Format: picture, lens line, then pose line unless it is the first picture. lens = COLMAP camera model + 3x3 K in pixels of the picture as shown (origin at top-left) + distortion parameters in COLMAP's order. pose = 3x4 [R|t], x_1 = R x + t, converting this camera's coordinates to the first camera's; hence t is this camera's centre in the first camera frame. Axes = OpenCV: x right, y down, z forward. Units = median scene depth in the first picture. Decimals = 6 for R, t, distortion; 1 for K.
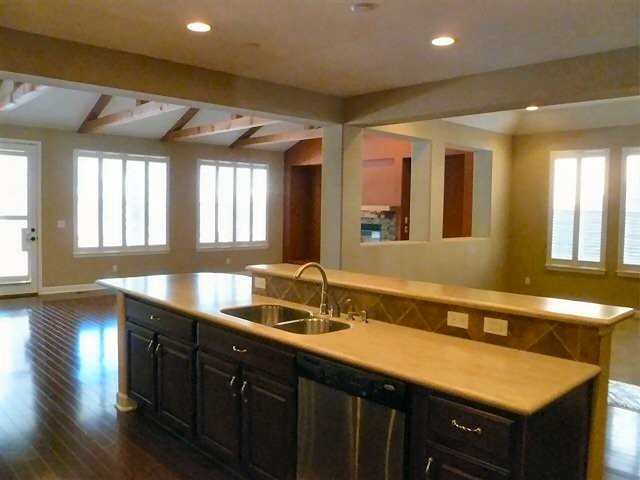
lens RADIAL K [[537.0, 0, 319.5], [0, 537.0, 241.8], [0, 0, 1]] dist [-0.074151, -0.000412]
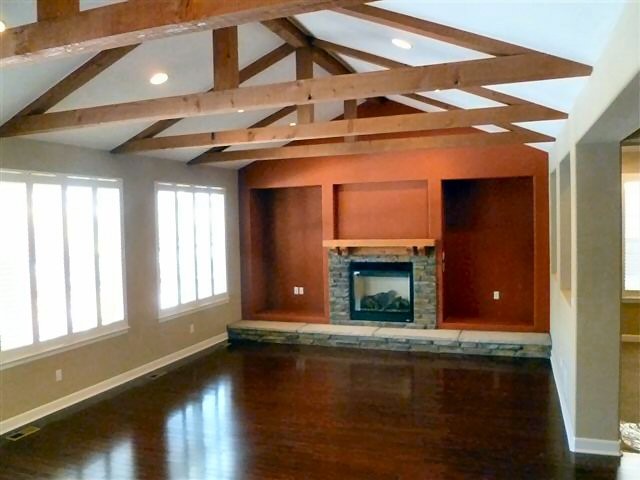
lens RADIAL K [[537.0, 0, 319.3], [0, 537.0, 237.7], [0, 0, 1]] dist [-0.074151, -0.000412]
pose [[0.887653, -0.053071, 0.457444, -0.381625], [0.064639, 0.997862, -0.009660, -0.072826], [-0.455954, 0.038143, 0.889186, 0.359776]]
